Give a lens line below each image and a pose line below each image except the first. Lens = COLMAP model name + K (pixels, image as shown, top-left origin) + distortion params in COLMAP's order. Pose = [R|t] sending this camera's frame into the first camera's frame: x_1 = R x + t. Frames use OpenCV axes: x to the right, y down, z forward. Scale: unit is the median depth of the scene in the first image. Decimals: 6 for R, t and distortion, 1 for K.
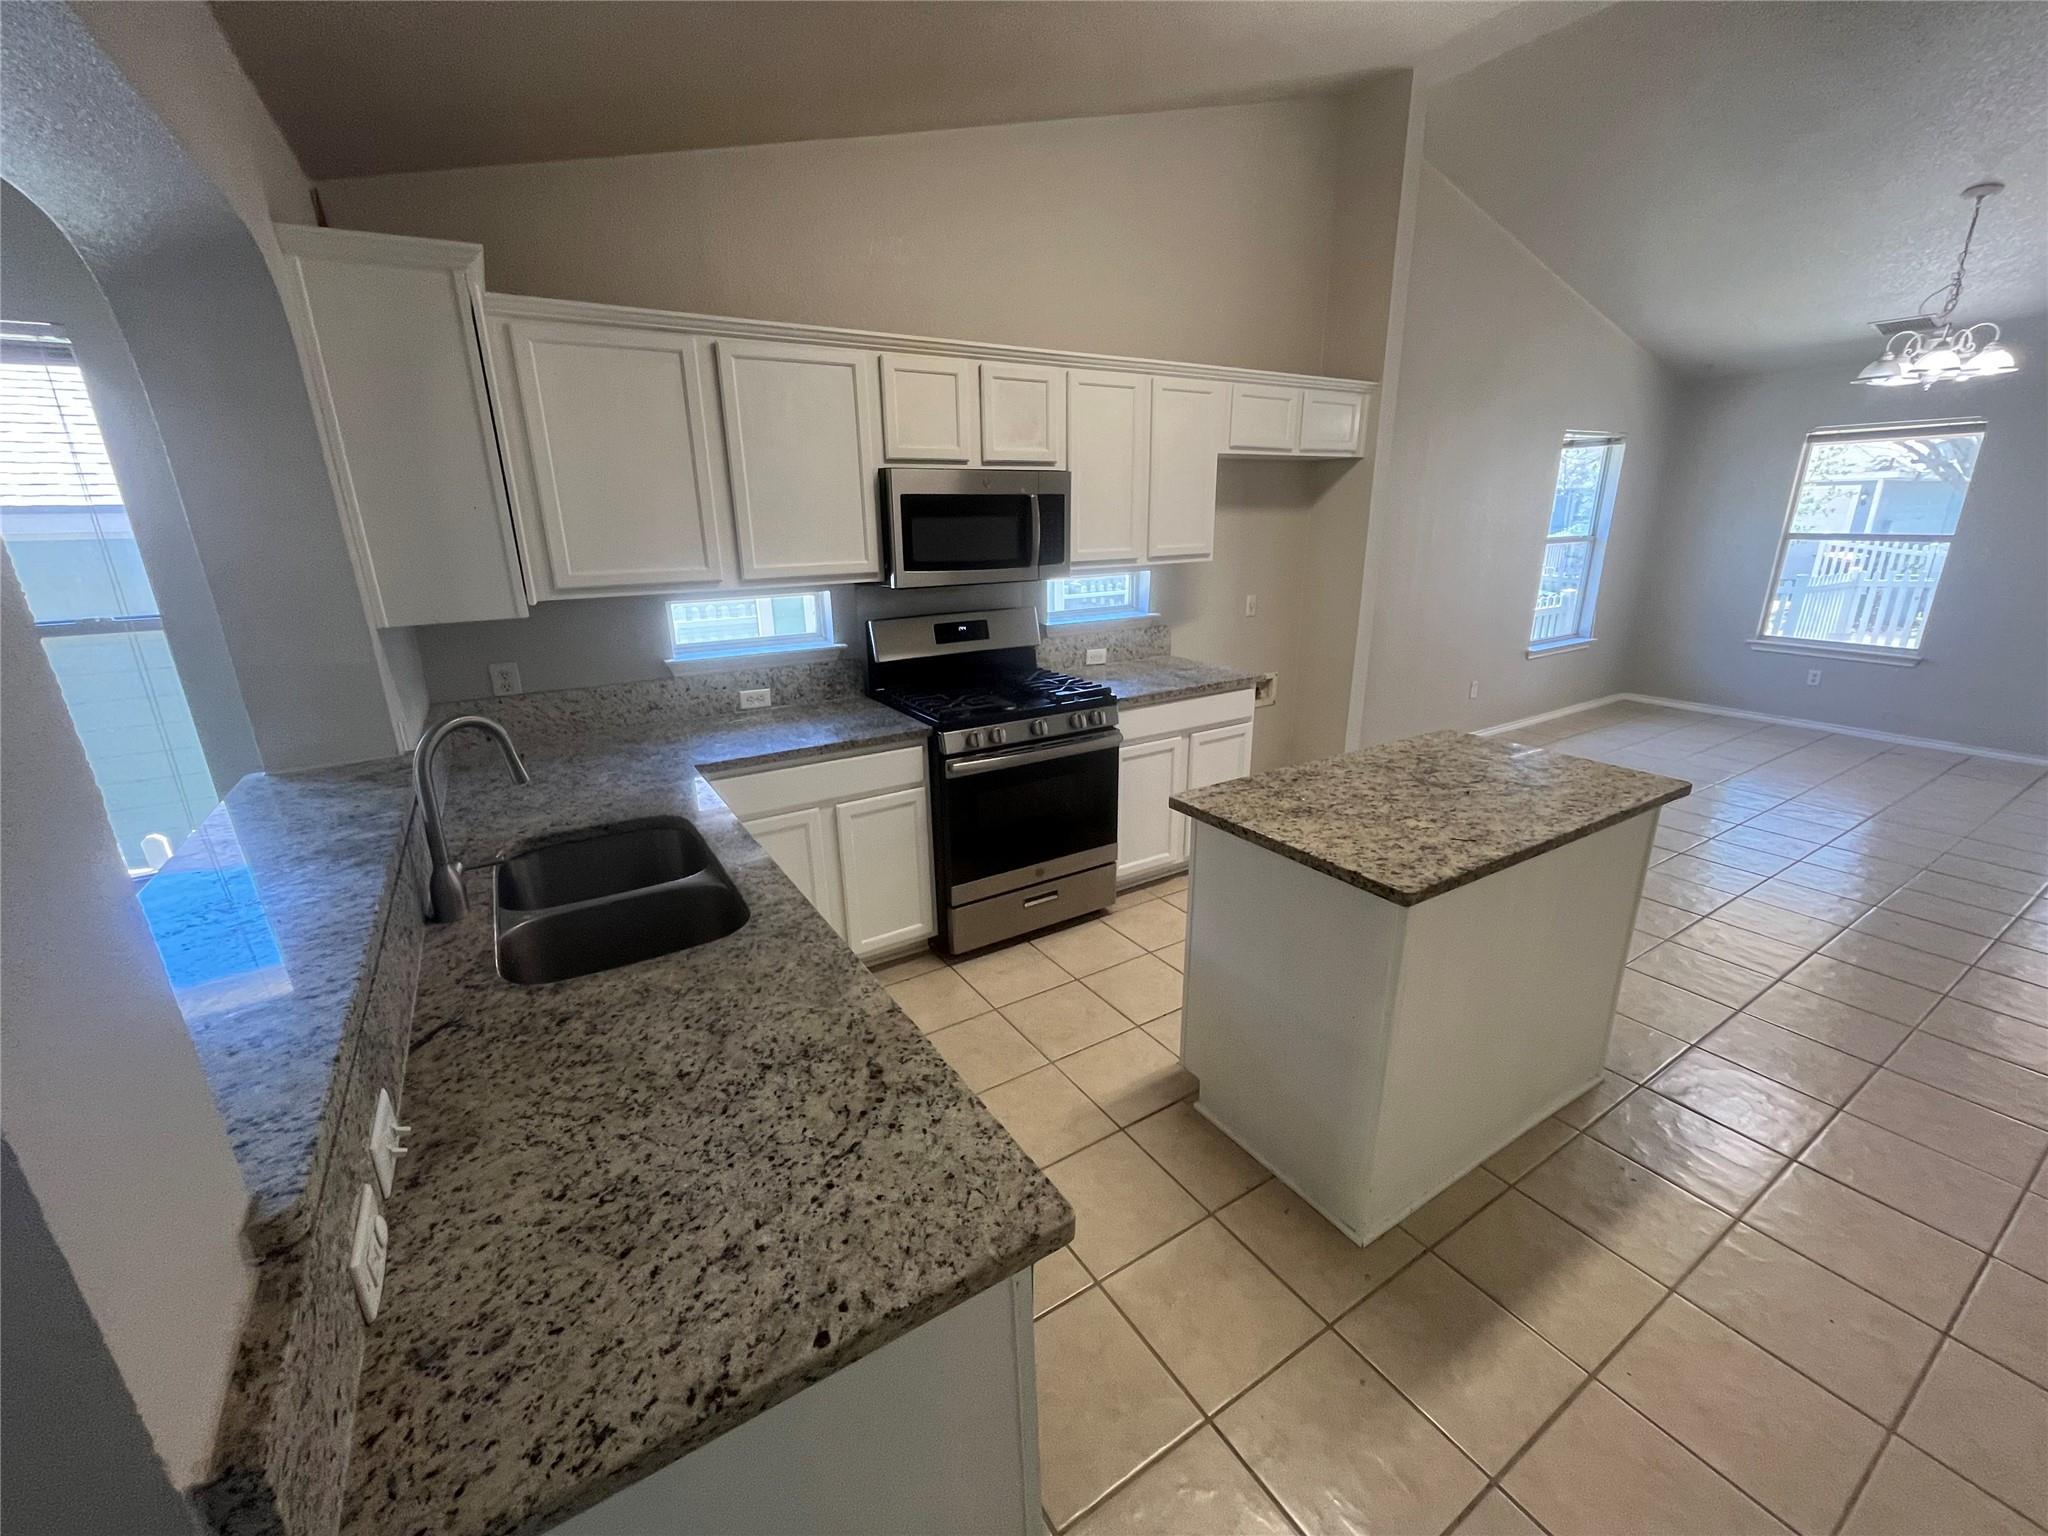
lens RADIAL K [[829.8, 0, 1024.0], [0, 829.8, 768.0], [0, 0, 1]] dist [-0.001760, -0.000521]
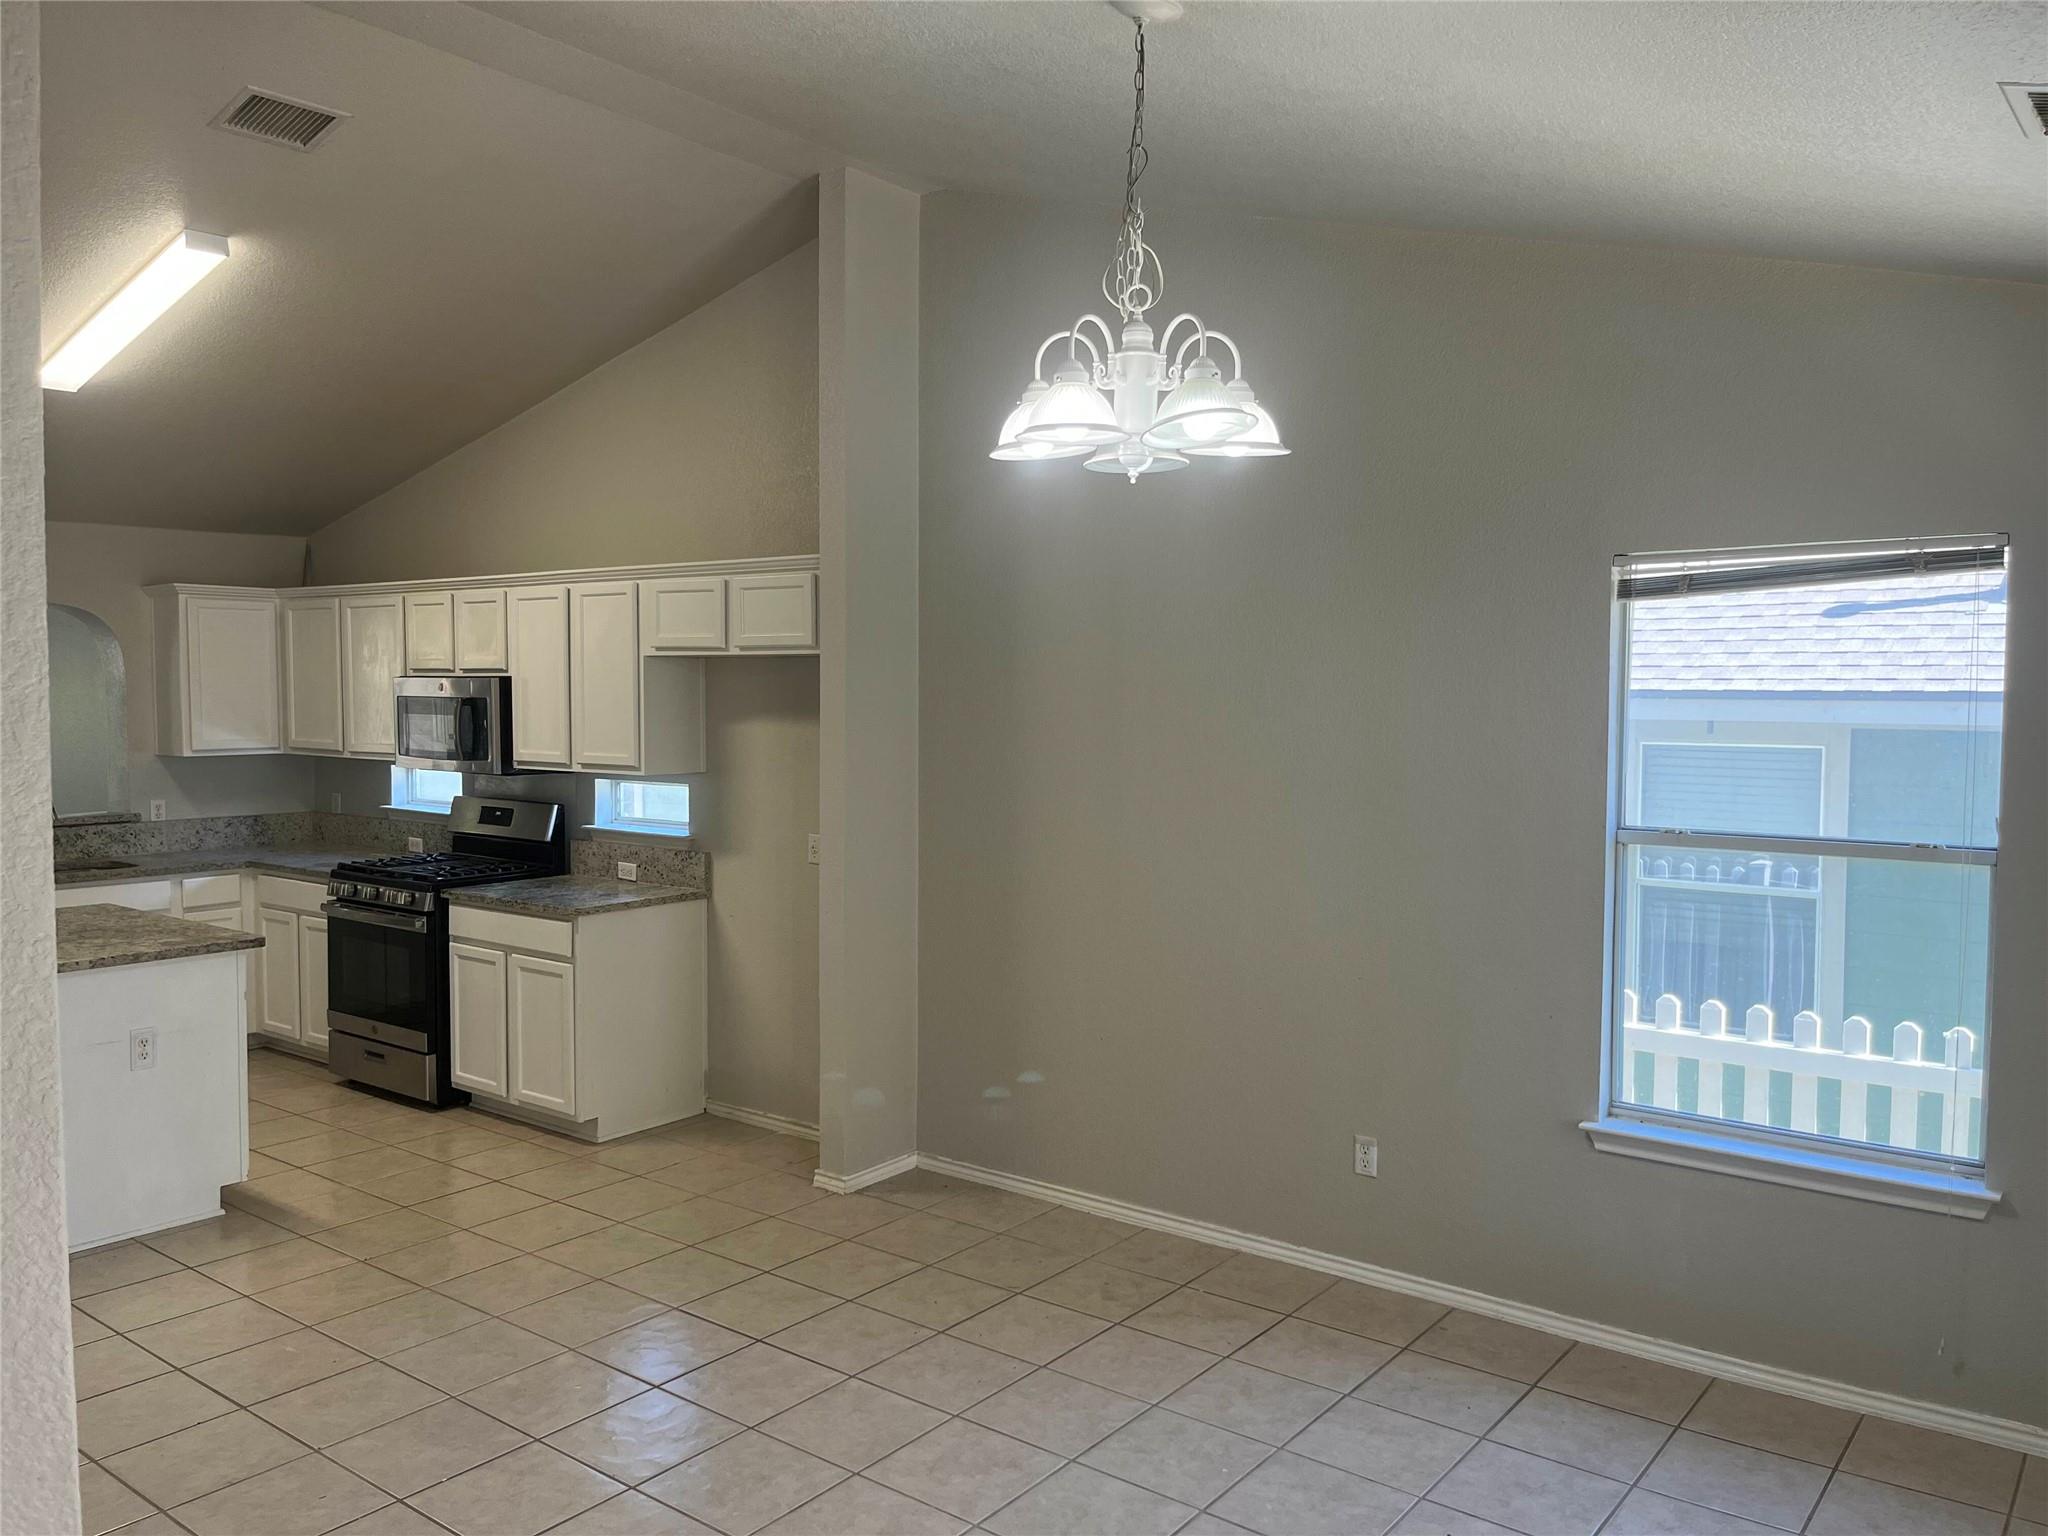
lens RADIAL K [[1558.9, 0, 1024.0], [0, 1558.9, 768.0], [0, 0, 1]] dist [0.075527, -0.107040]
pose [[0.350233, 0.070875, -0.933977, 1.810692], [-0.291204, 0.955958, -0.036656, -0.304537], [0.890245, 0.284816, 0.355447, 0.756979]]
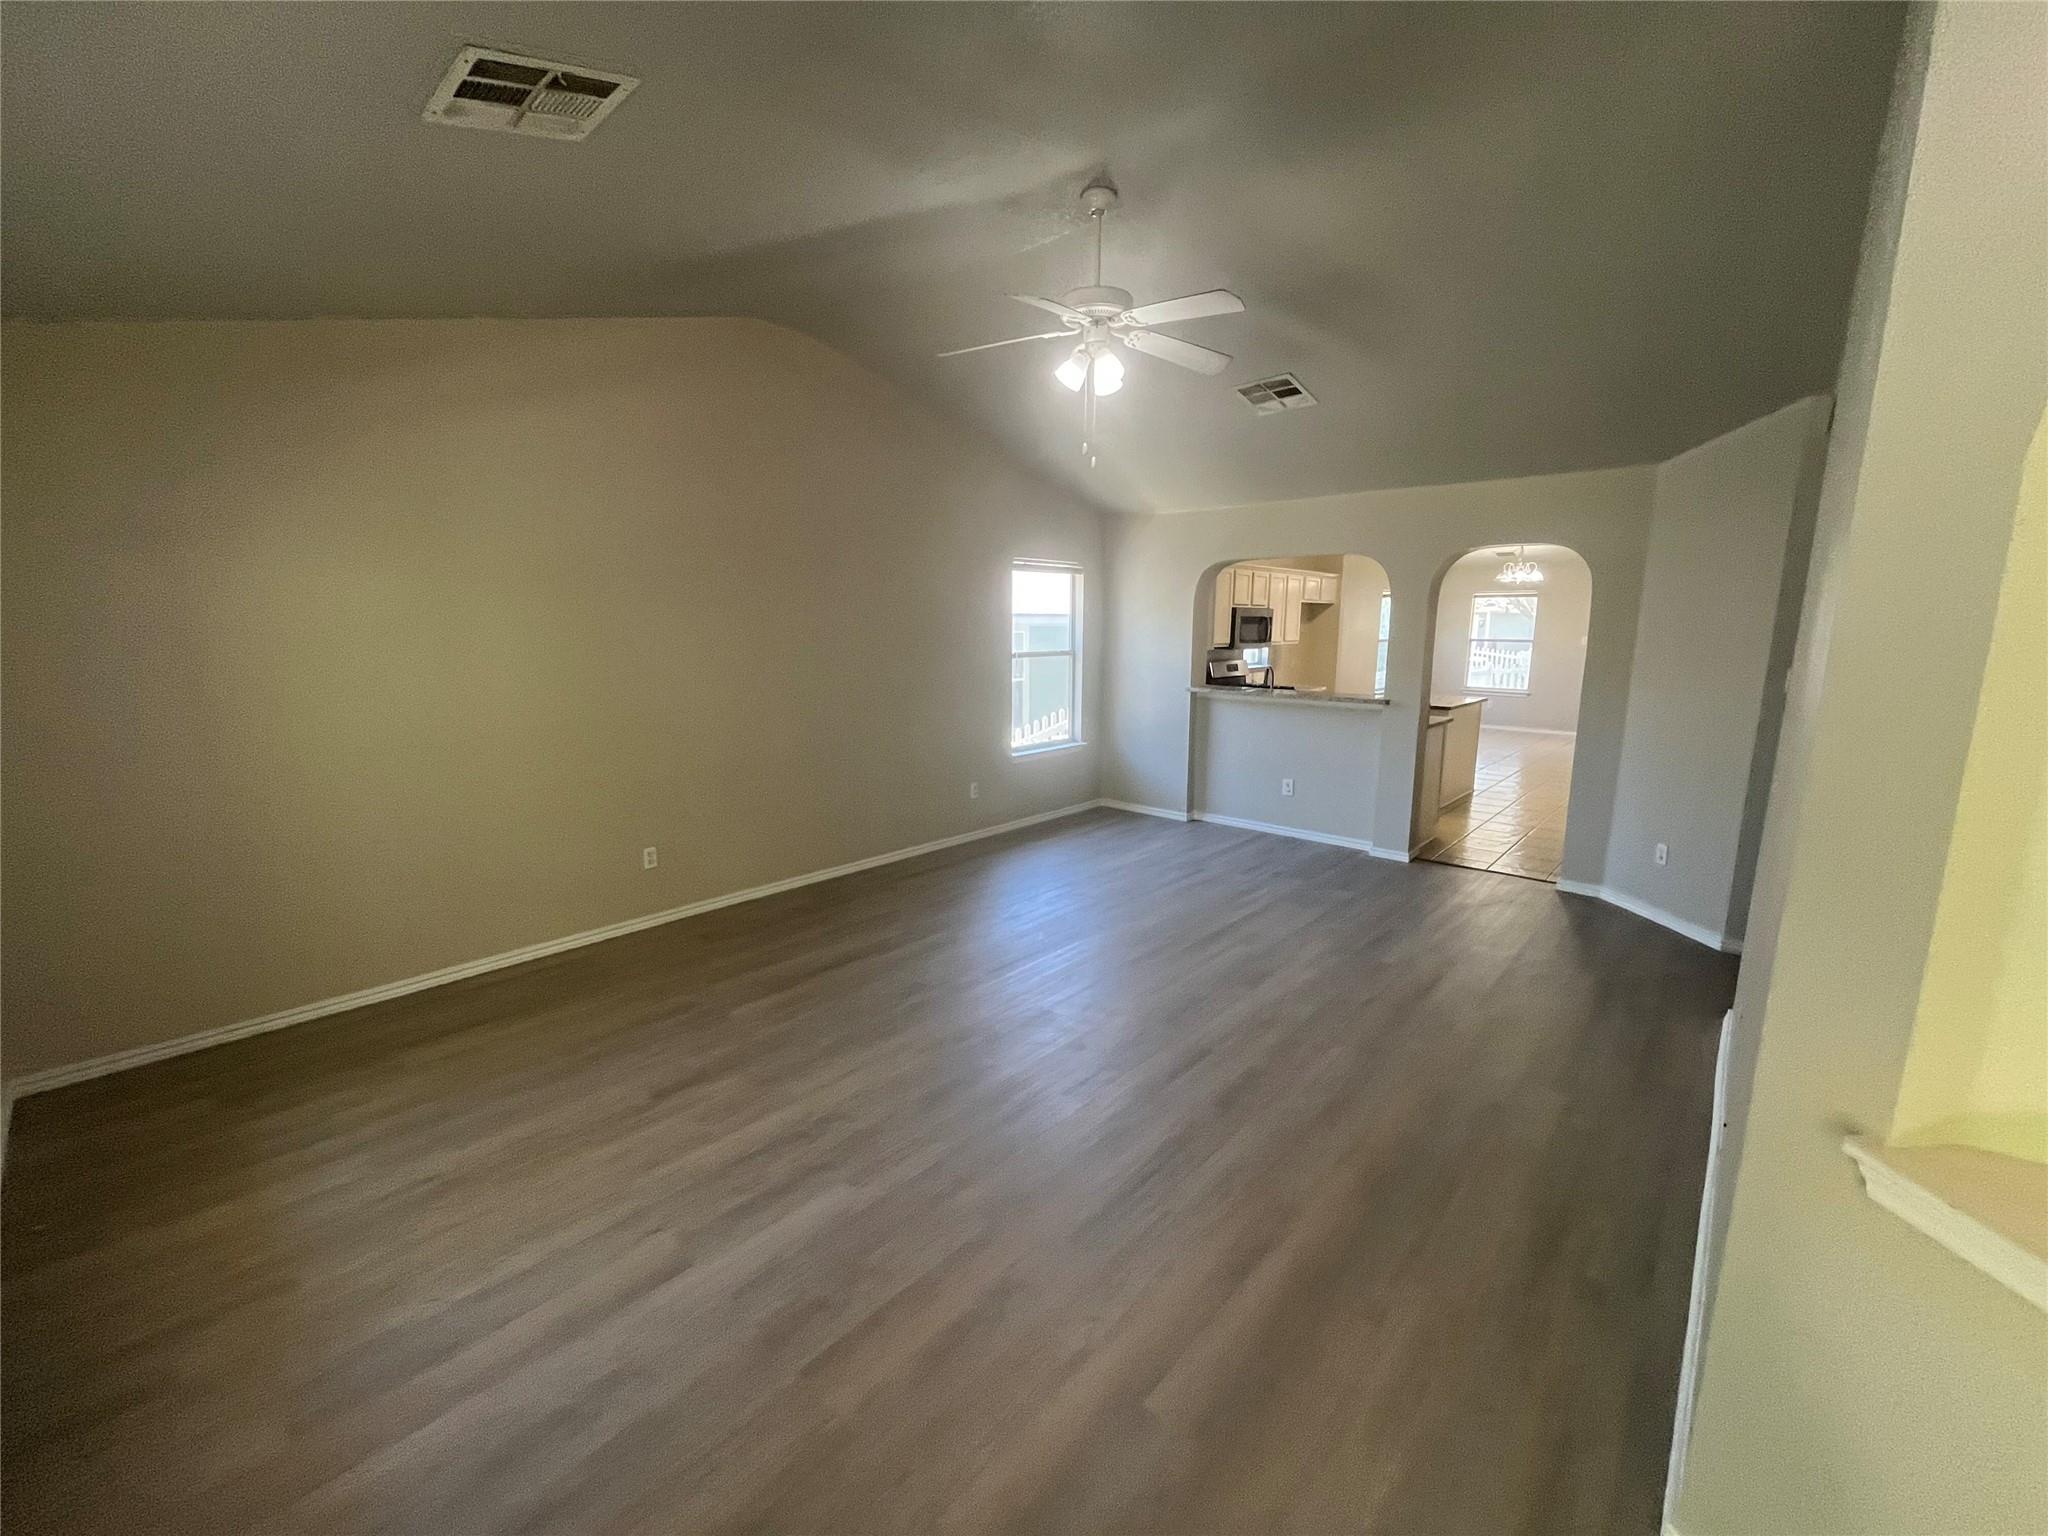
lens RADIAL K [[829.8, 0, 1024.0], [0, 829.8, 768.0], [0, 0, 1]] dist [-0.001760, -0.000521]
pose [[0.960777, -0.029158, 0.275785, -1.236294], [0.063463, 0.991185, -0.116298, 0.352425], [-0.269962, 0.129238, 0.954158, -1.082155]]
